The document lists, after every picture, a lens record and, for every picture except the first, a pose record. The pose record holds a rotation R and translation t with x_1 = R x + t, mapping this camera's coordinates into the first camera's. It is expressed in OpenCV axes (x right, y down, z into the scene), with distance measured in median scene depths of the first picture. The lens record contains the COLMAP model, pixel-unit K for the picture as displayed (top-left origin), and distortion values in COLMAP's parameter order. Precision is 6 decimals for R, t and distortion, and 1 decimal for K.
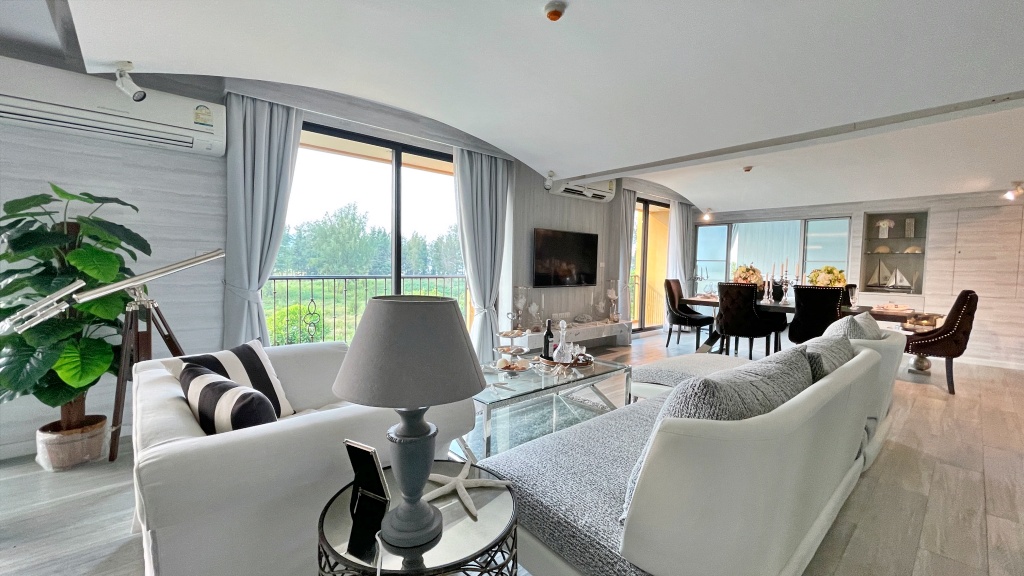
lens RADIAL K [[414.4, 0, 507.2], [0, 414.4, 289.6], [0, 0, 1]] dist [-0.002696, 0.001053]
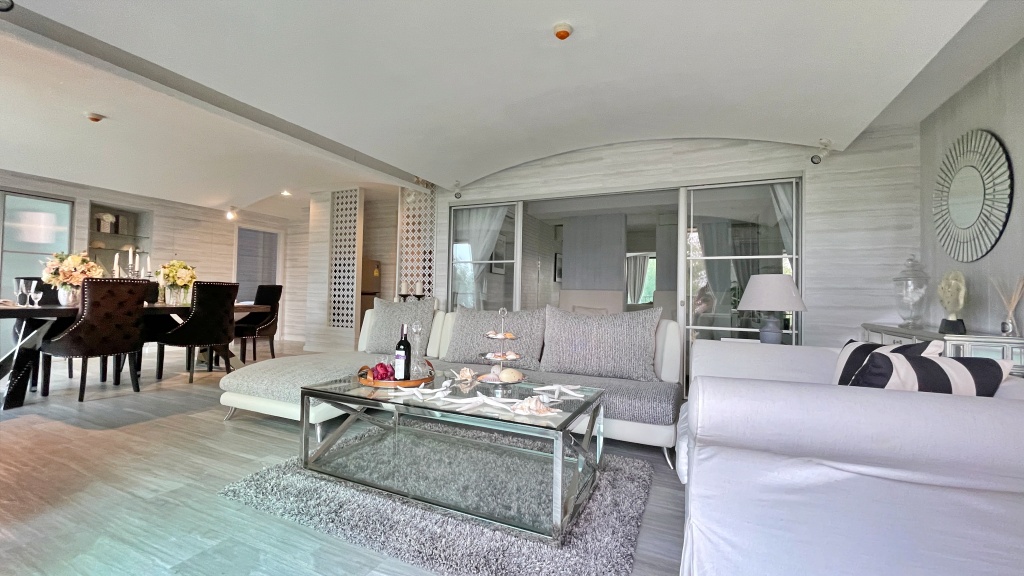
lens RADIAL K [[414.4, 0, 509.4], [0, 414.4, 287.2], [0, 0, 1]] dist [-0.002696, 0.001053]
pose [[-0.402264, -0.007831, 0.915490, -0.322378], [0.025131, 0.999492, 0.019592, 0.002127], [-0.915179, 0.030888, -0.401863, 0.593373]]
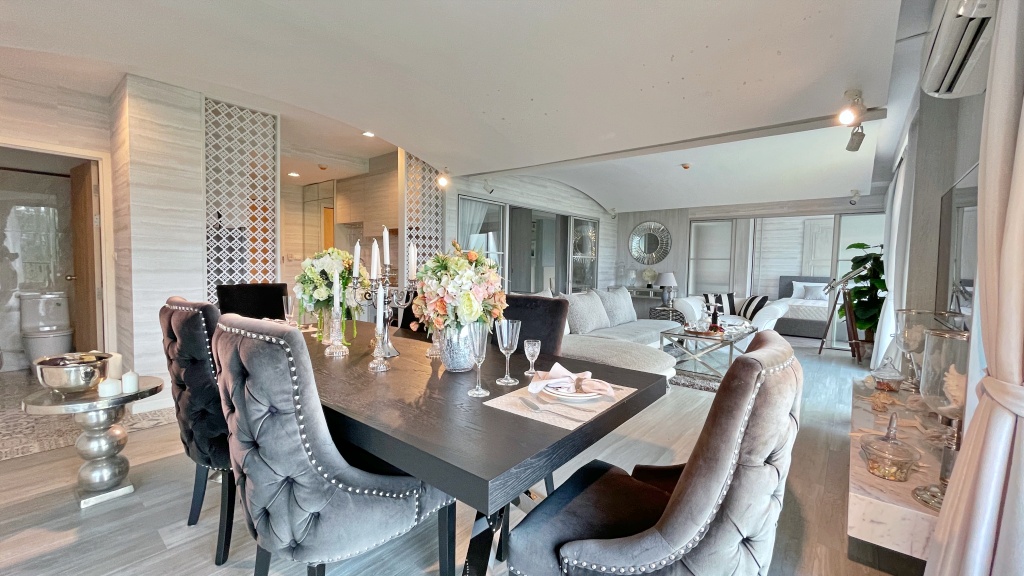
lens RADIAL K [[414.4, 0, 507.6], [0, 414.4, 288.2], [0, 0, 1]] dist [-0.002696, 0.001053]
pose [[-0.988689, -0.028090, -0.147328, 0.566439], [-0.045339, 0.992324, 0.115056, -0.064882], [0.142965, 0.120434, -0.982373, 1.251875]]
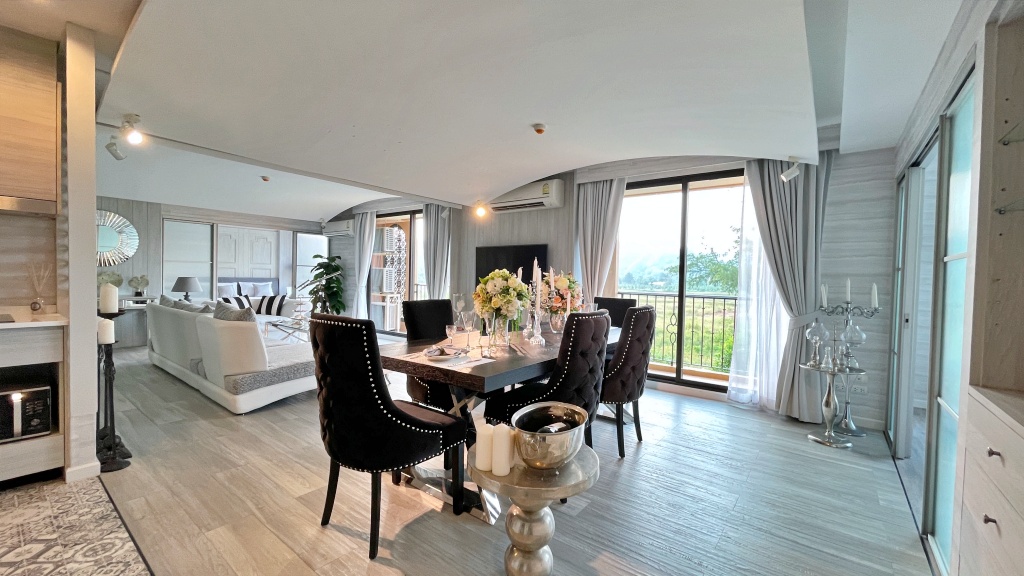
lens RADIAL K [[414.4, 0, 509.9], [0, 414.4, 288.1], [0, 0, 1]] dist [-0.002696, 0.001053]
pose [[0.179445, 0.011830, -0.983697, 1.130294], [-0.078248, 0.996931, -0.002285, -0.028662], [0.980651, 0.077383, 0.179820, 0.784328]]
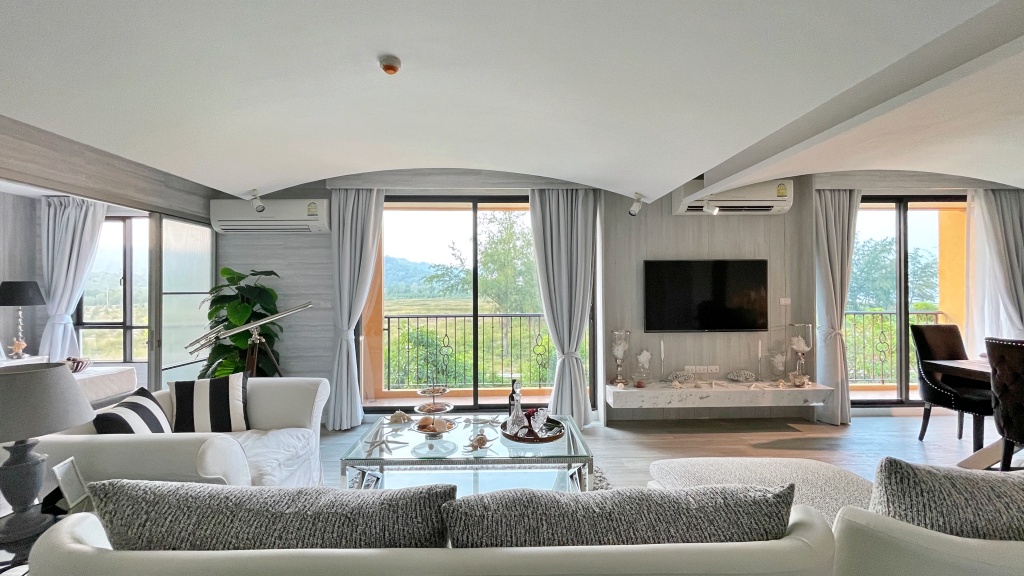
lens RADIAL K [[414.4, 0, 507.5], [0, 414.4, 287.4], [0, 0, 1]] dist [-0.002696, 0.001053]
pose [[0.761514, -0.024060, -0.647702, 0.349546], [-0.018853, 0.998066, -0.059241, -0.035052], [0.647875, 0.057324, 0.759587, 0.170761]]
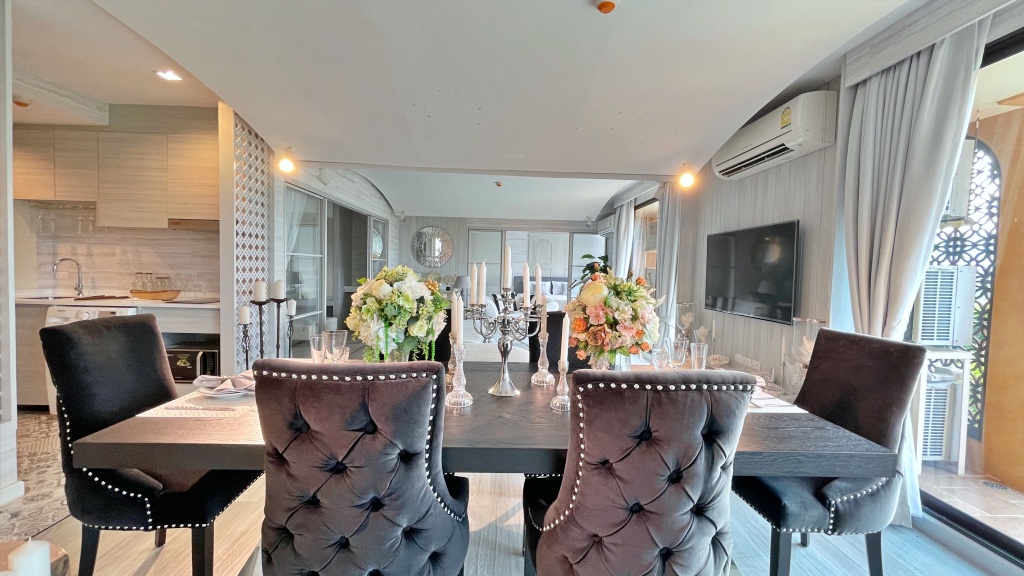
lens RADIAL K [[414.4, 0, 508.1], [0, 414.4, 286.8], [0, 0, 1]] dist [-0.002696, 0.001053]
pose [[-0.649834, -0.001933, -0.760074, 0.830304], [-0.083593, 0.994112, 0.068941, -0.060972], [0.755466, 0.108337, -0.646169, 1.095950]]
